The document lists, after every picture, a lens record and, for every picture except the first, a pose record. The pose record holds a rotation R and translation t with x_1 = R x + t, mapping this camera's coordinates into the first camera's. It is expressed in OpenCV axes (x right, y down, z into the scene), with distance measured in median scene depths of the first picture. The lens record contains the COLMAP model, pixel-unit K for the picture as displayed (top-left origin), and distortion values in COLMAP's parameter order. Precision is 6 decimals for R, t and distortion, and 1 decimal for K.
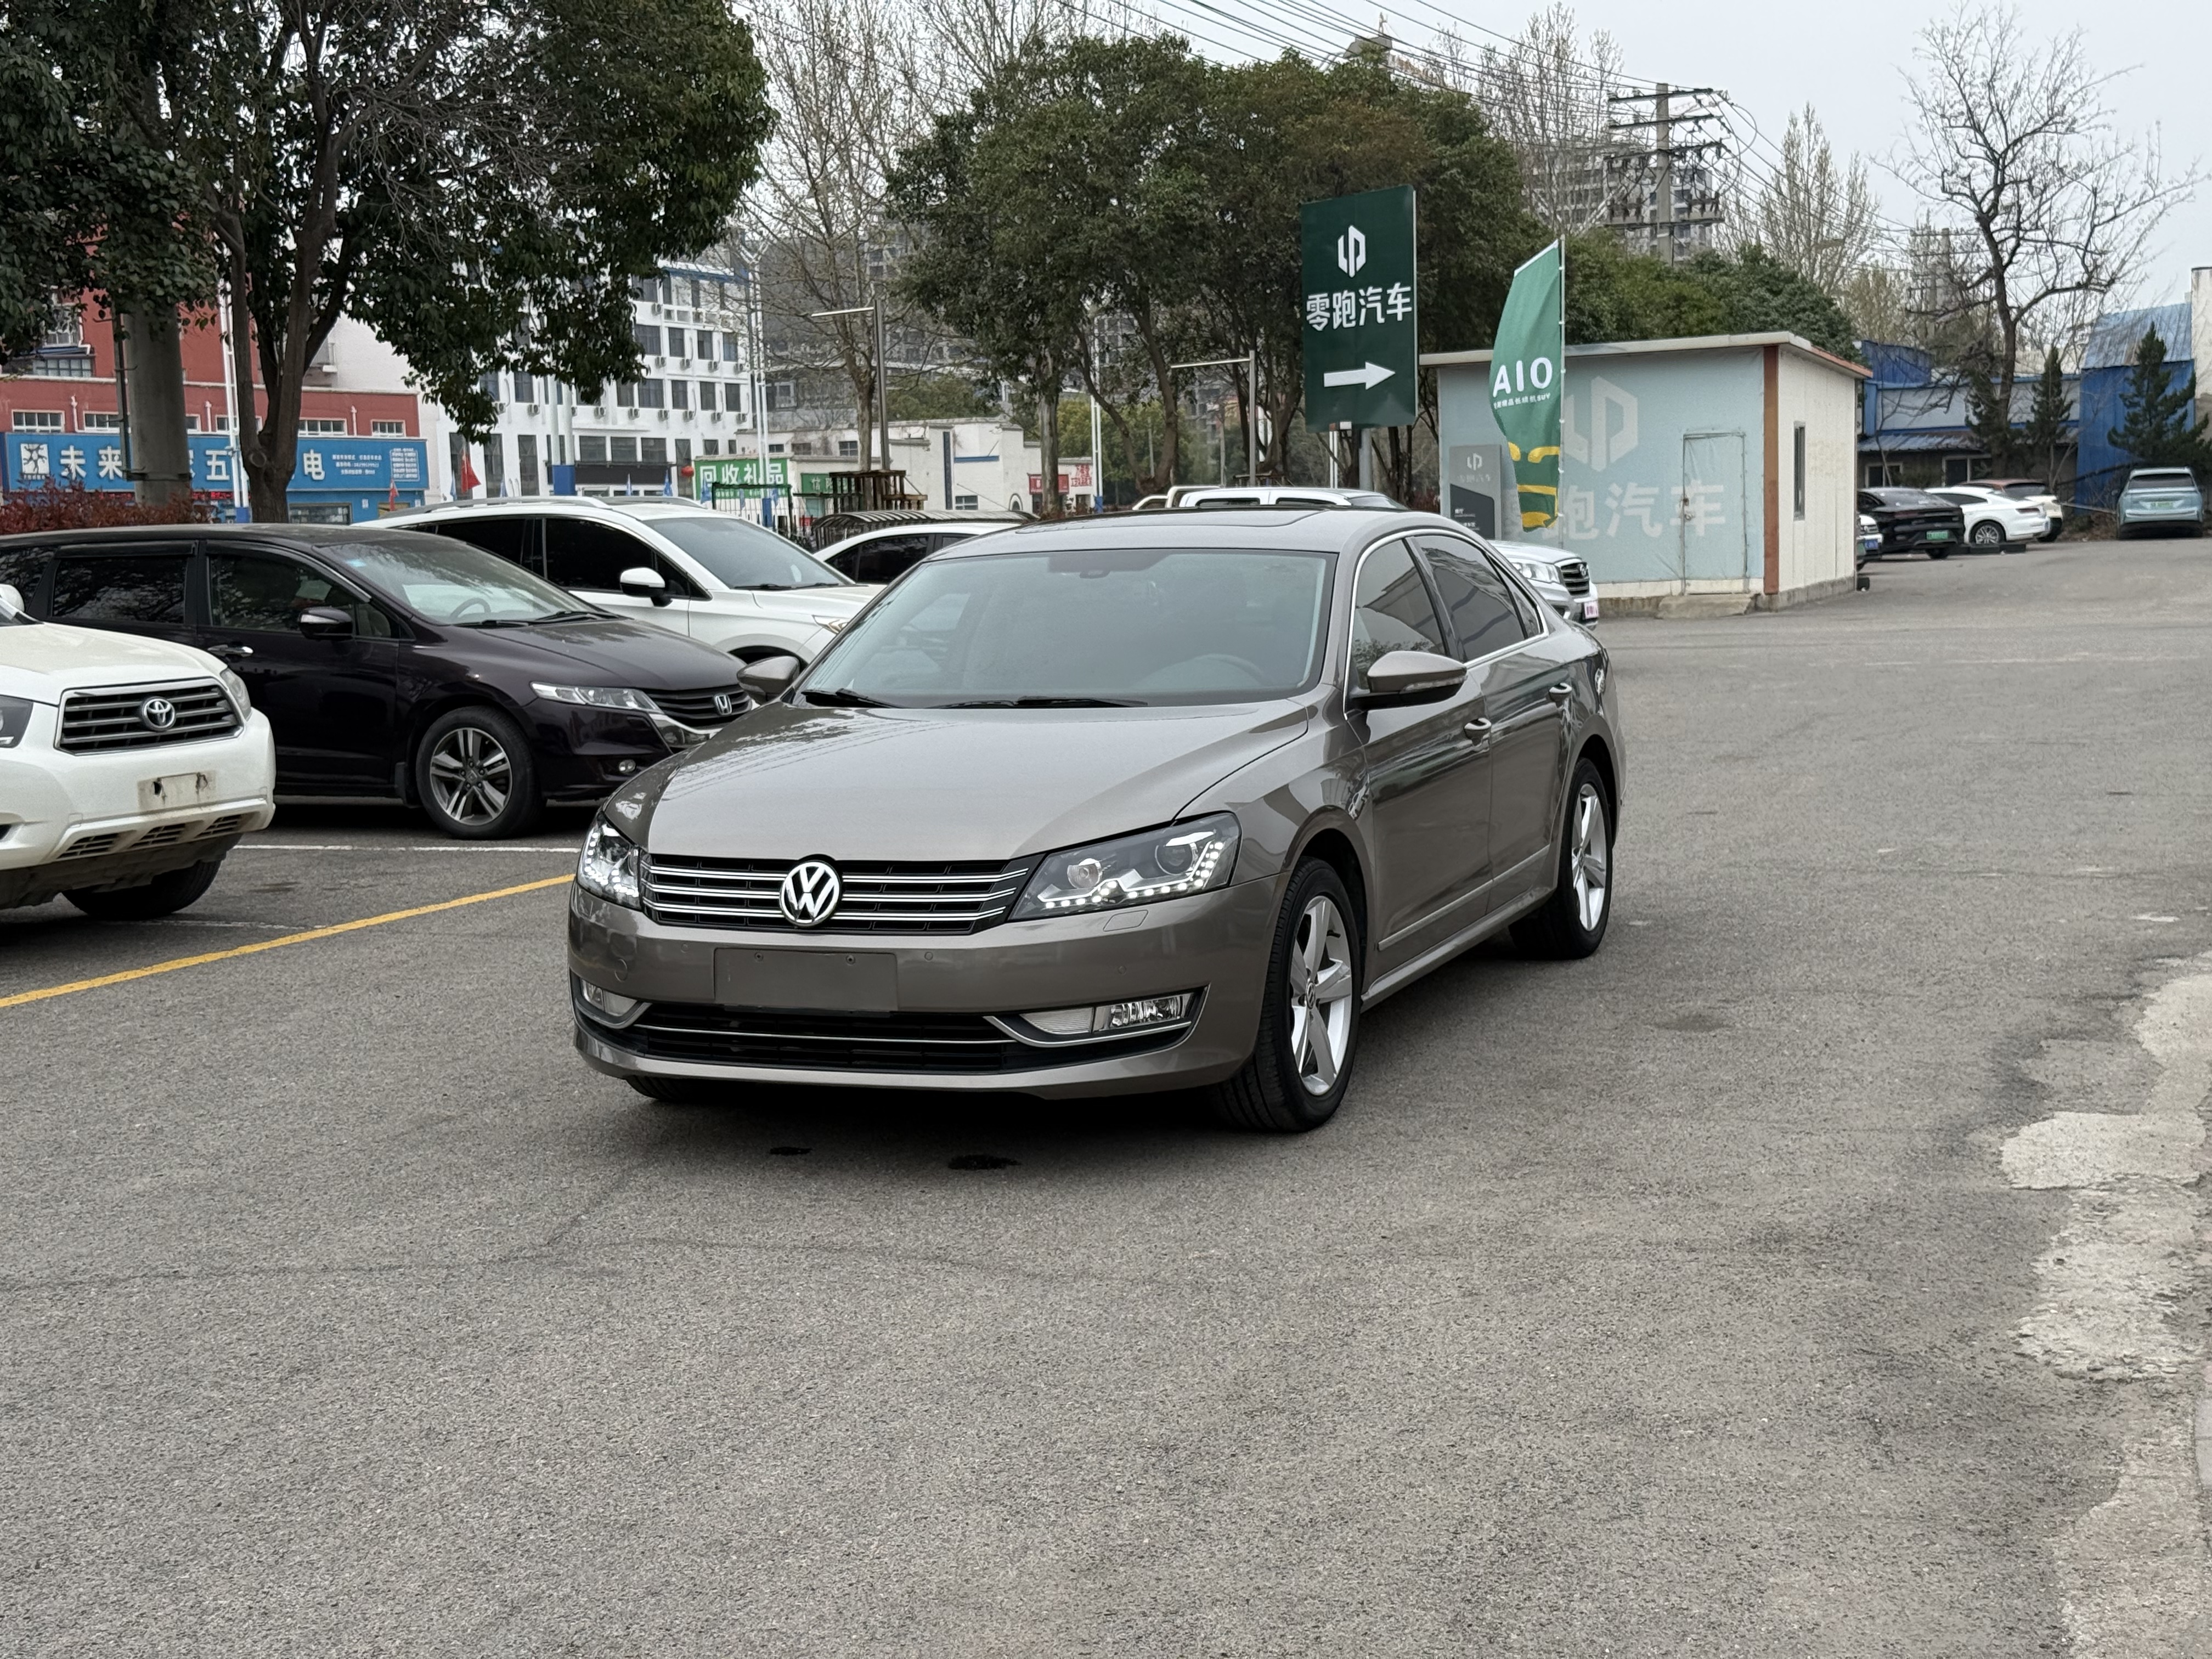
lens RADIAL K [[3259.1, 0, 1035.2], [0, 3259.1, 880.7], [0, 0, 1]] dist [0.122565, 0.000000]
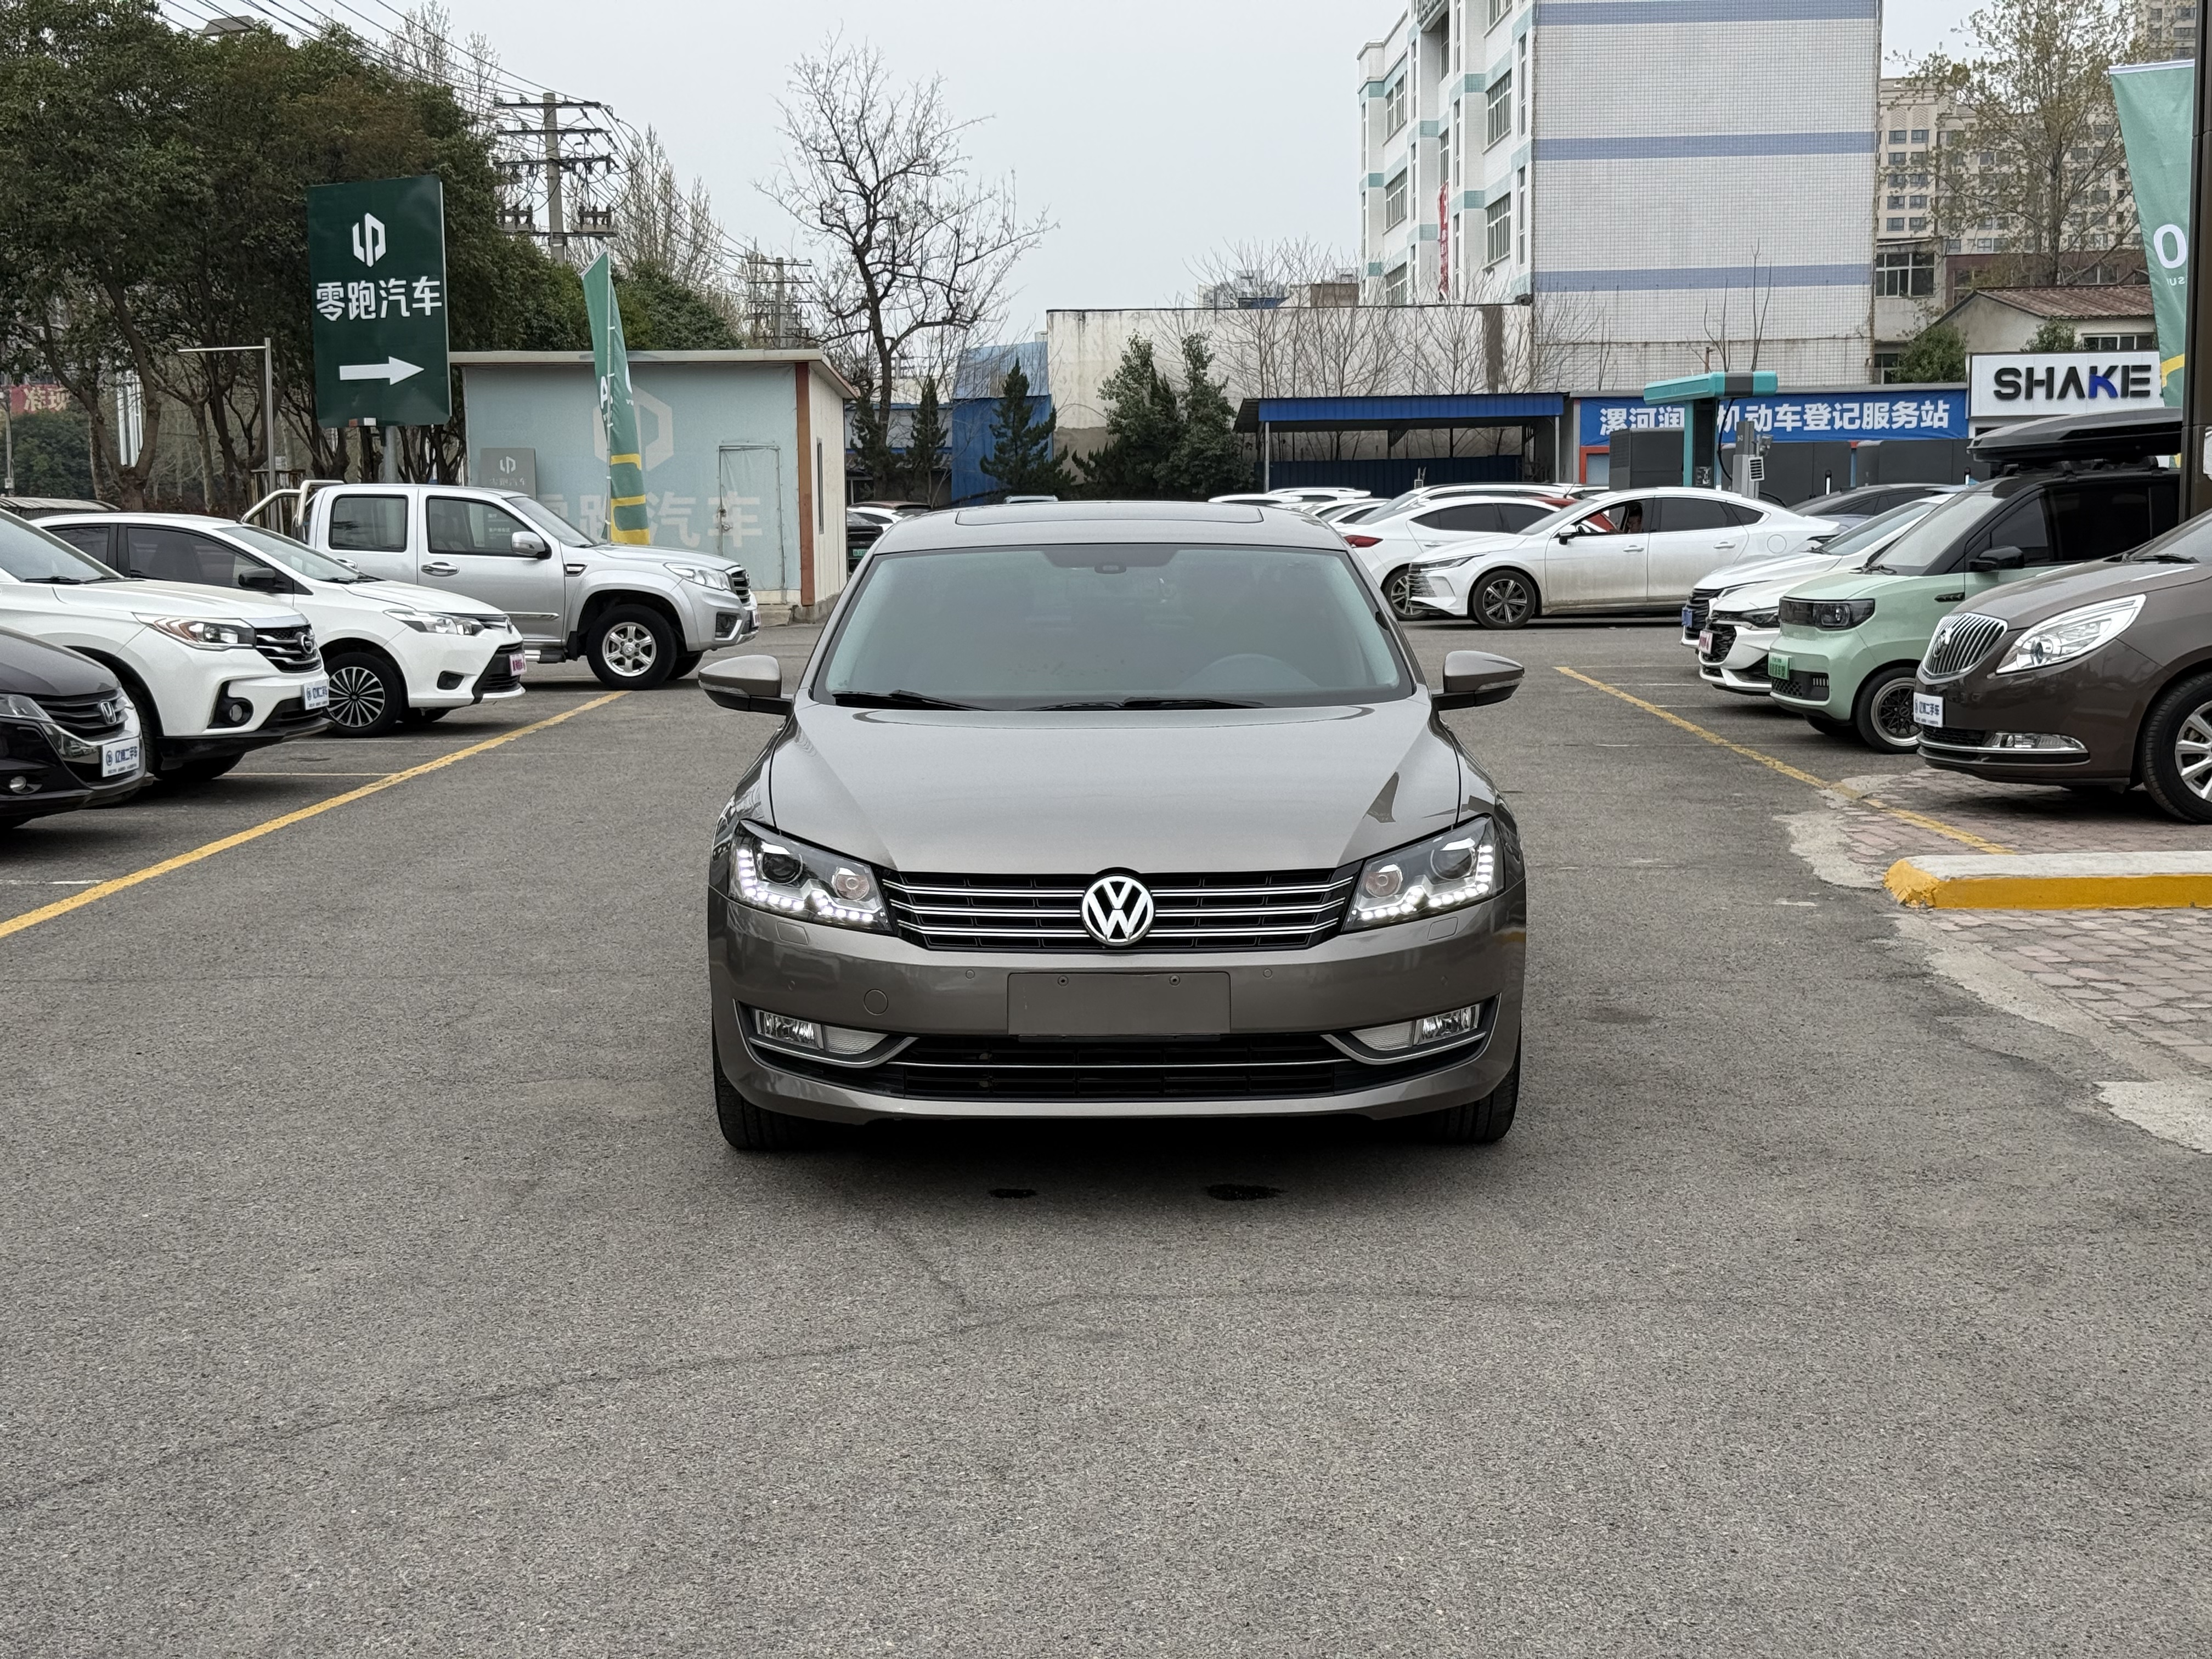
lens RADIAL K [[3259.1, 0, 1108.7], [0, 3259.1, 888.3], [0, 0, 1]] dist [0.122565, 0.000000]
pose [[0.916559, -0.024980, 0.399118, -0.264289], [0.025611, 0.999665, 0.003753, -0.003420], [-0.399078, 0.006783, 0.916892, 0.095700]]
